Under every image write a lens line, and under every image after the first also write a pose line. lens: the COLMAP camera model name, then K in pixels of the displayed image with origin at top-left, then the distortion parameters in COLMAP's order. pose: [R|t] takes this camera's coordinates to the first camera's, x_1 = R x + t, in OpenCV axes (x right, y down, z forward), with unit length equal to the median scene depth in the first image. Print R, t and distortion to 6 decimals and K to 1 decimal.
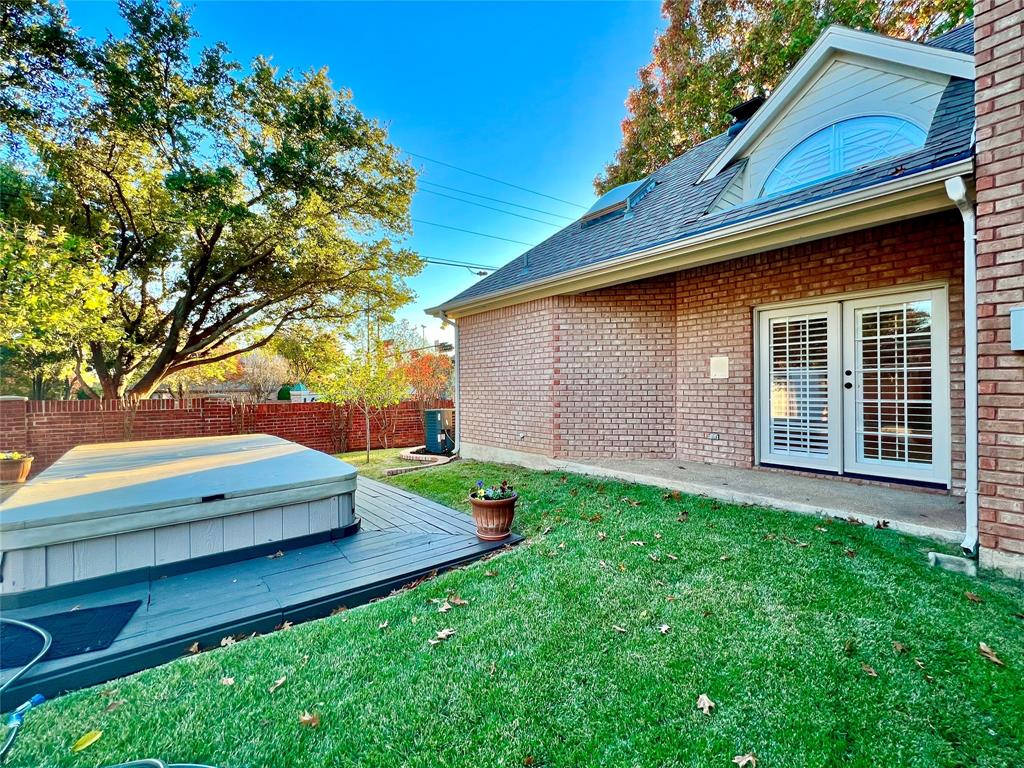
lens RADIAL K [[444.3, 0, 514.7], [0, 444.3, 383.6], [0, 0, 1]] dist [0.000466, 0.000347]
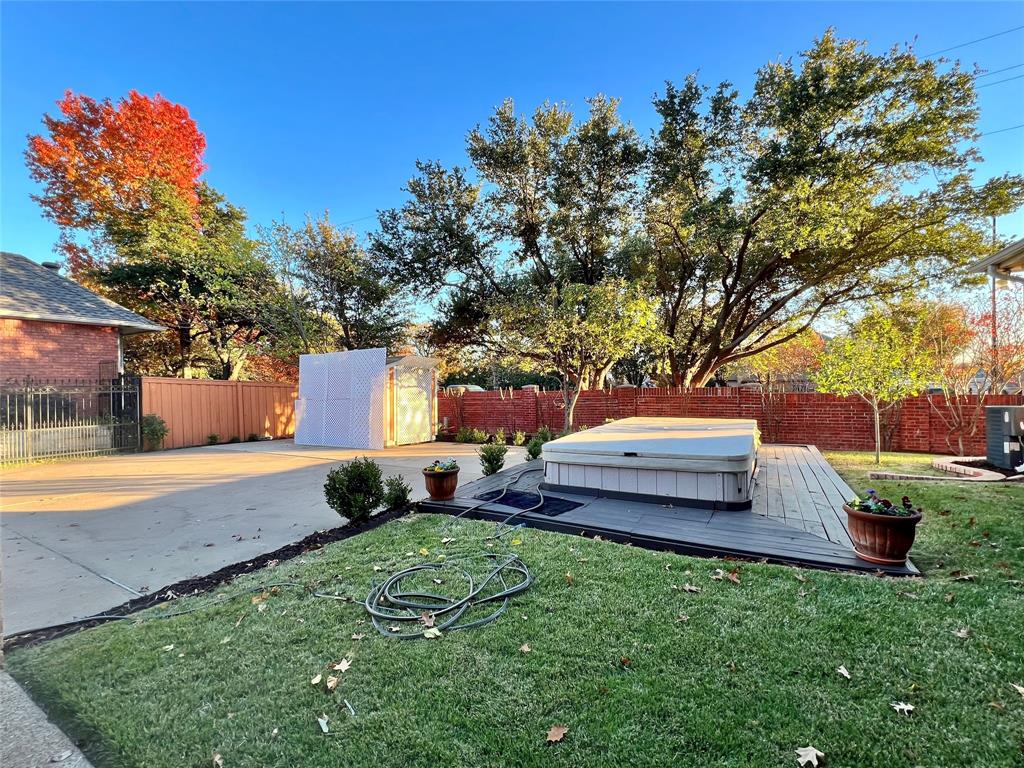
lens RADIAL K [[444.3, 0, 514.7], [0, 444.3, 383.6], [0, 0, 1]] dist [0.000466, 0.000347]
pose [[0.370088, 0.000667, -0.928997, 0.446707], [0.021373, 0.999729, 0.009232, 0.001490], [0.928751, -0.023272, 0.369973, 0.087065]]
